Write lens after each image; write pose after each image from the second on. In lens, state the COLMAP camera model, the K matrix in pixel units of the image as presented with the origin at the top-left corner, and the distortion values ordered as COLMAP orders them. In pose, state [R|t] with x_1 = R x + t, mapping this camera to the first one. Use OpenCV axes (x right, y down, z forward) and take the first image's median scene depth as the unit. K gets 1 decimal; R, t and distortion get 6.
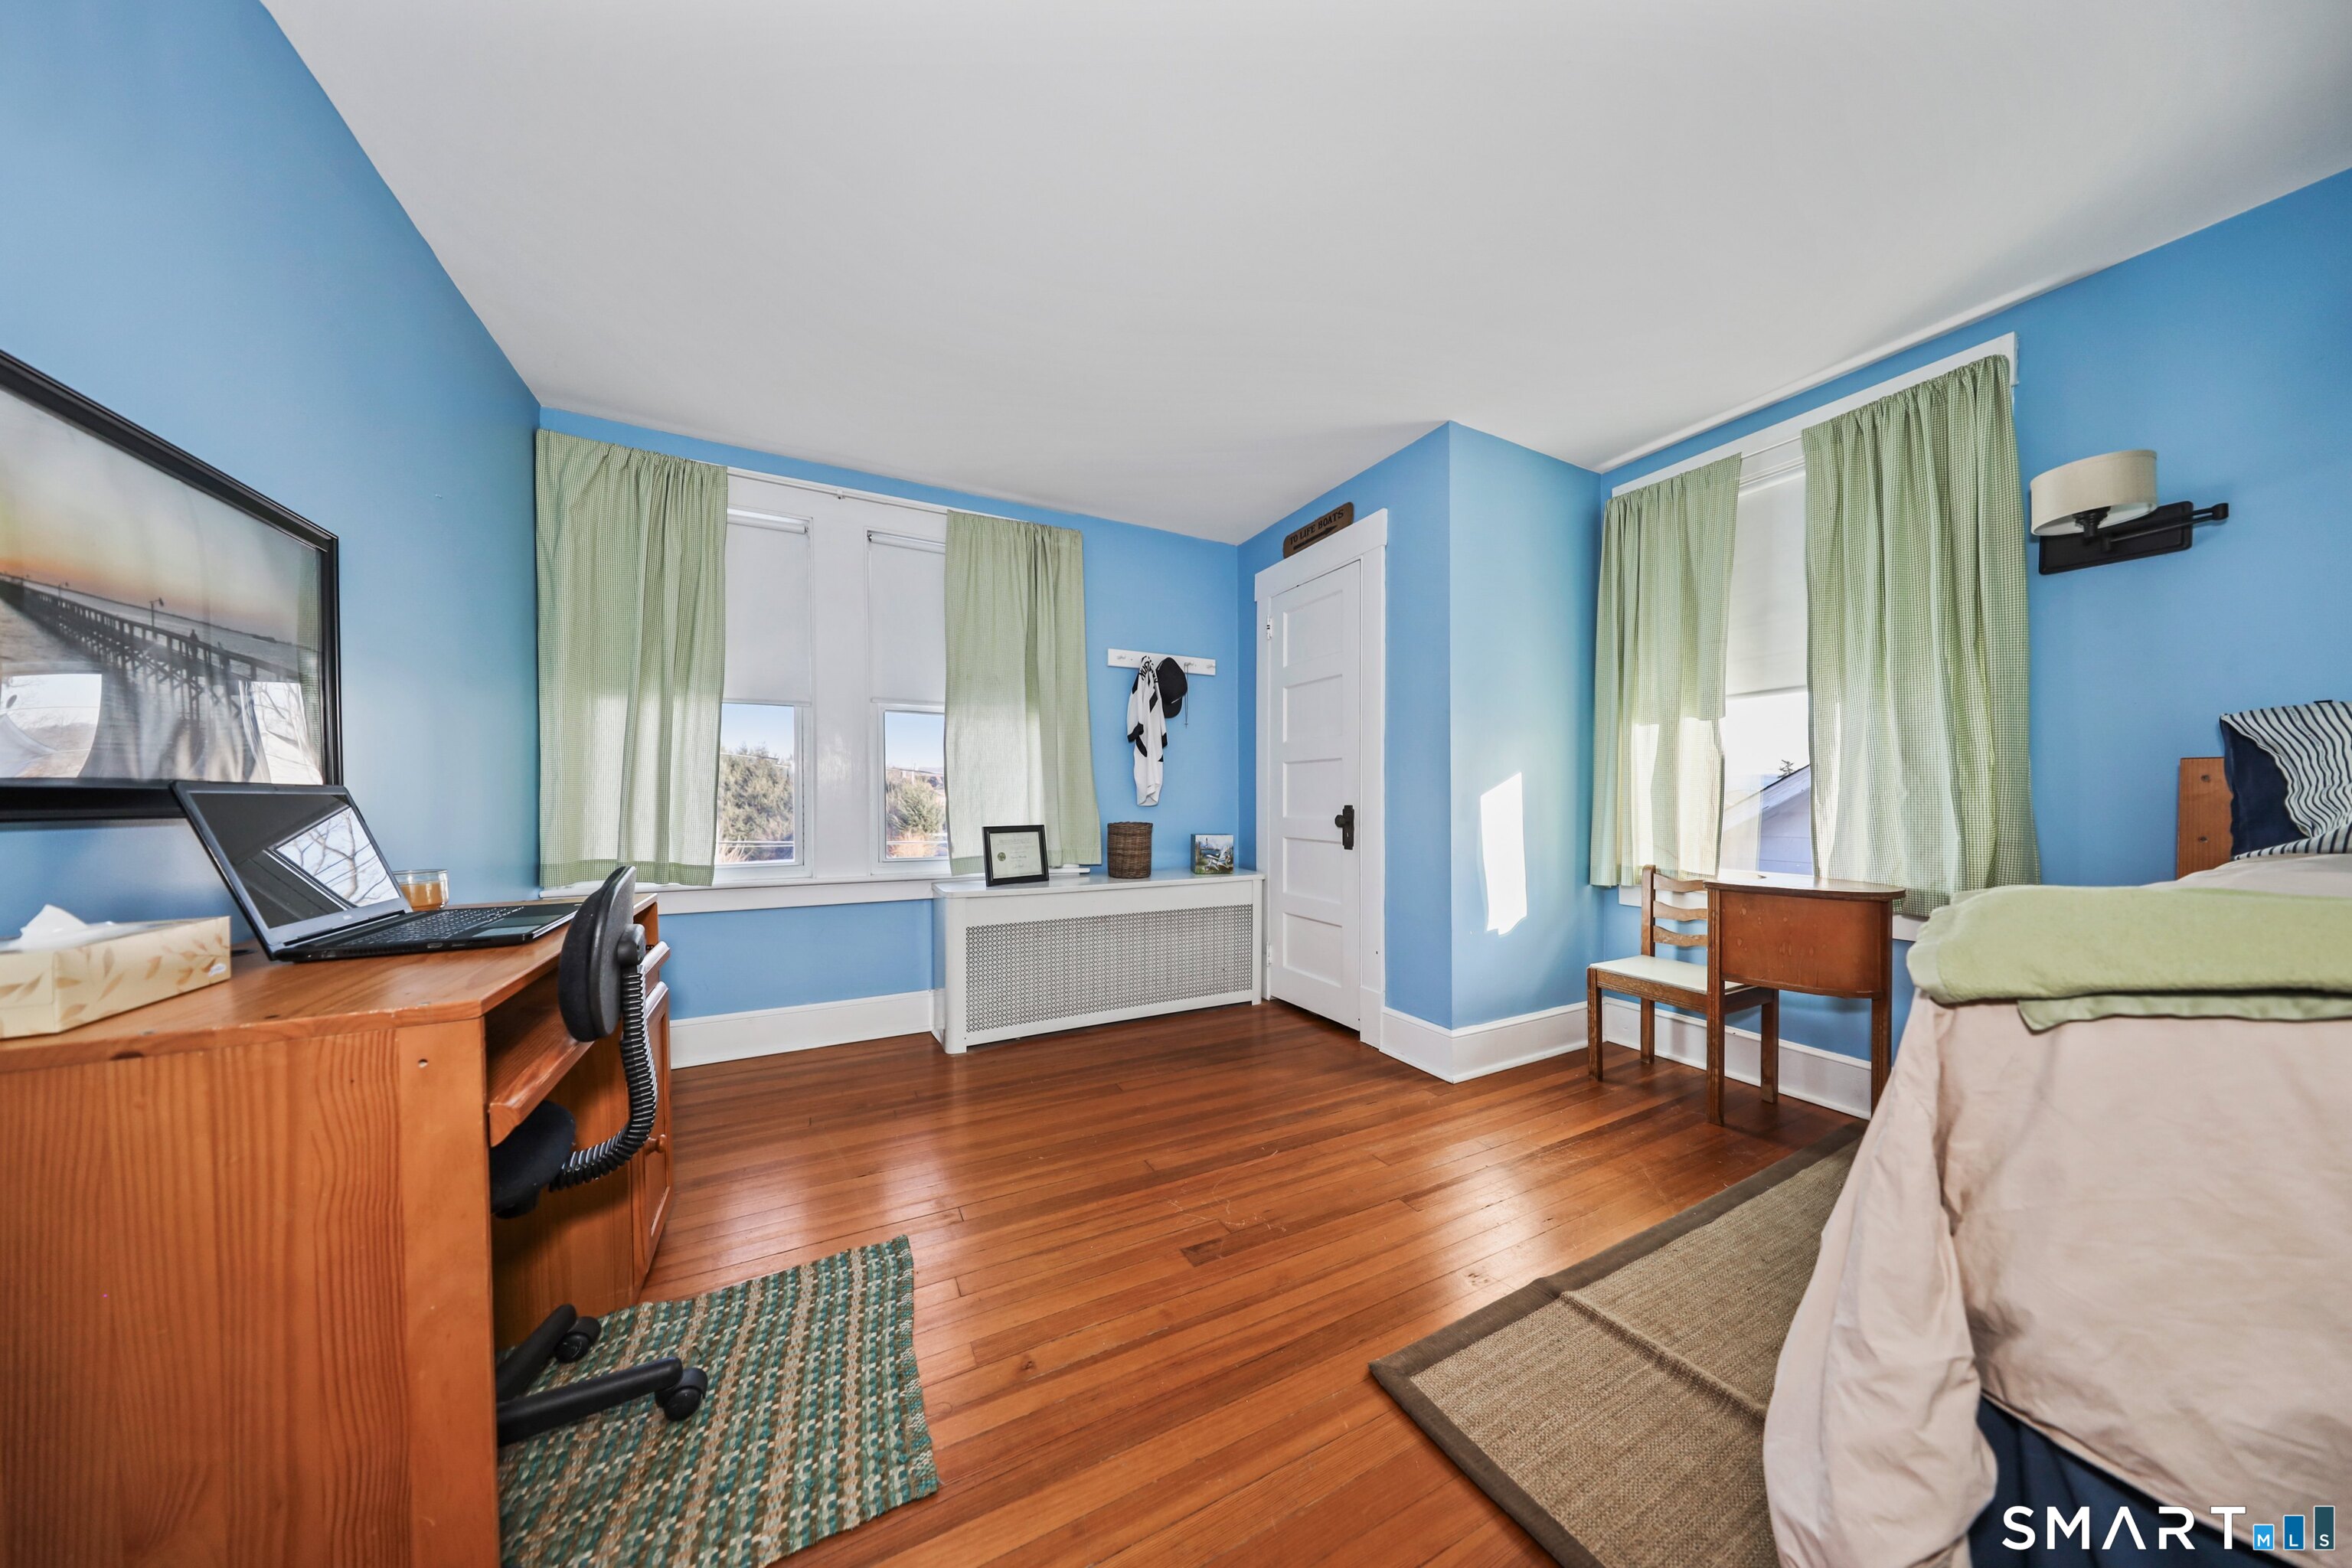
lens RADIAL K [[696.7, 0, 1165.0], [0, 696.7, 813.9], [0, 0, 1]] dist [-0.000253, -0.000016]
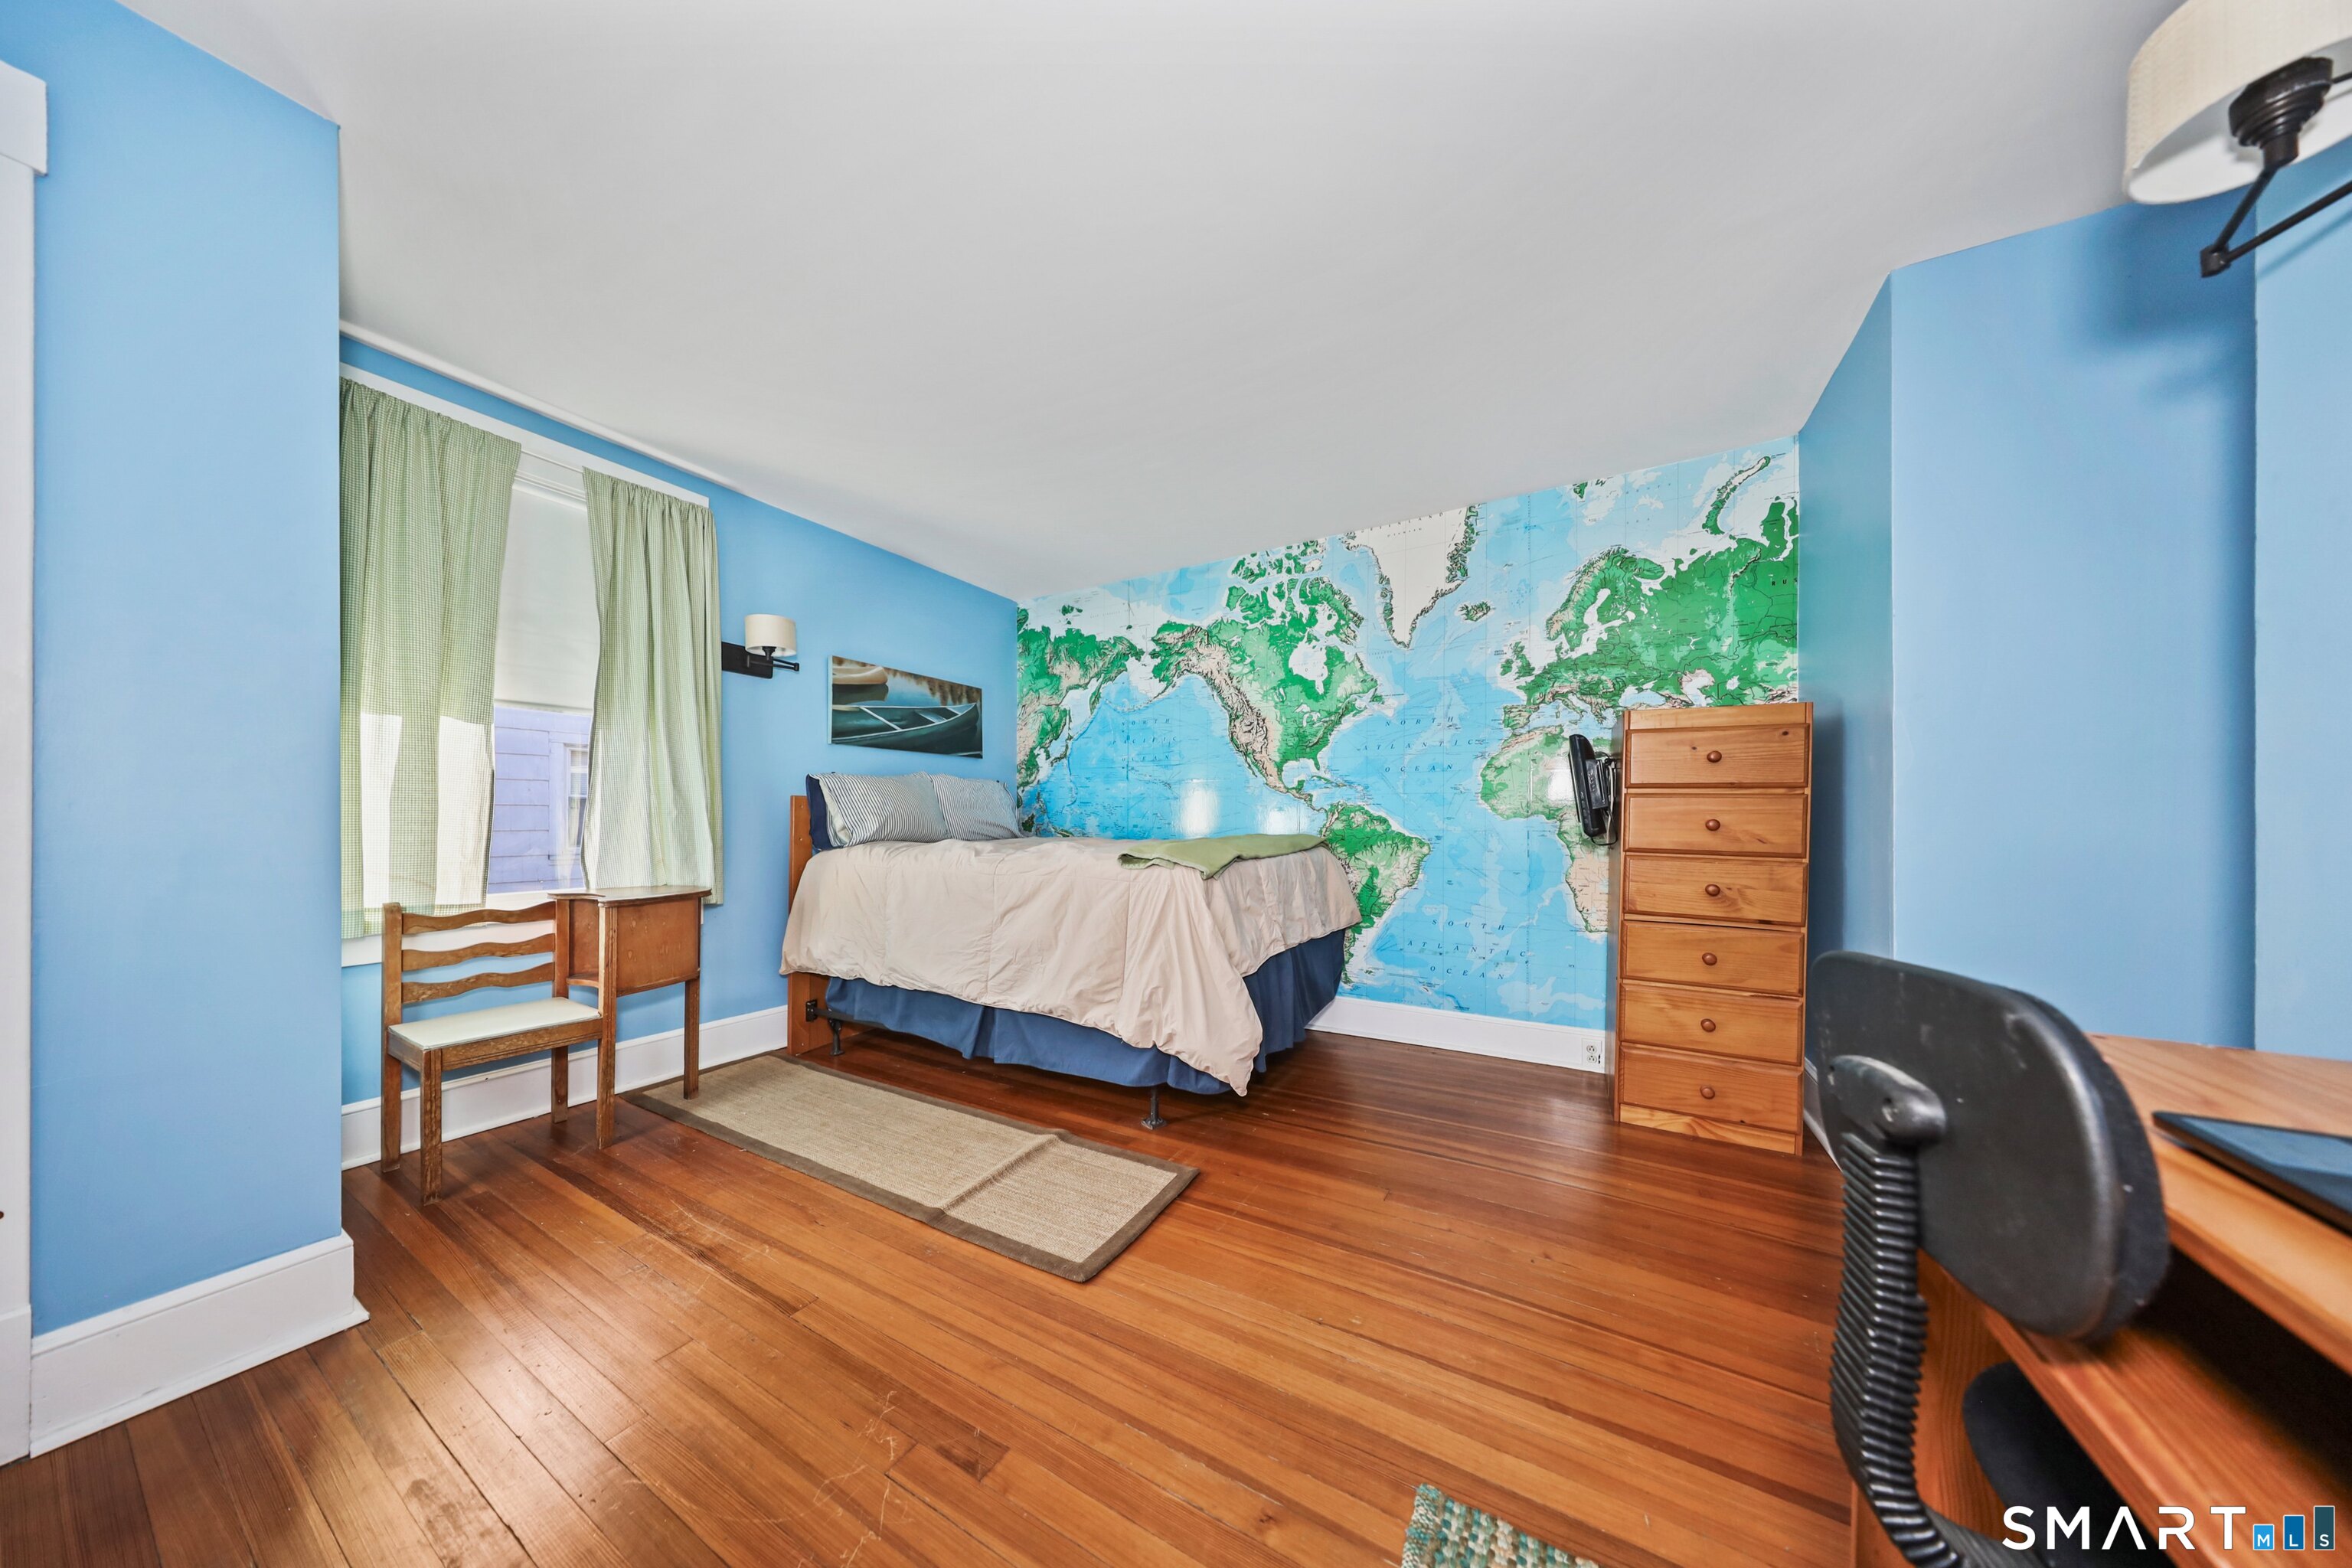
lens RADIAL K [[696.7, 0, 1165.0], [0, 696.7, 813.9], [0, 0, 1]] dist [-0.000253, -0.000016]
pose [[-0.540243, 0.009296, 0.841458, -0.497058], [0.015153, 0.999884, -0.001317, -0.010892], [-0.841373, 0.012039, -0.540321, 0.929566]]
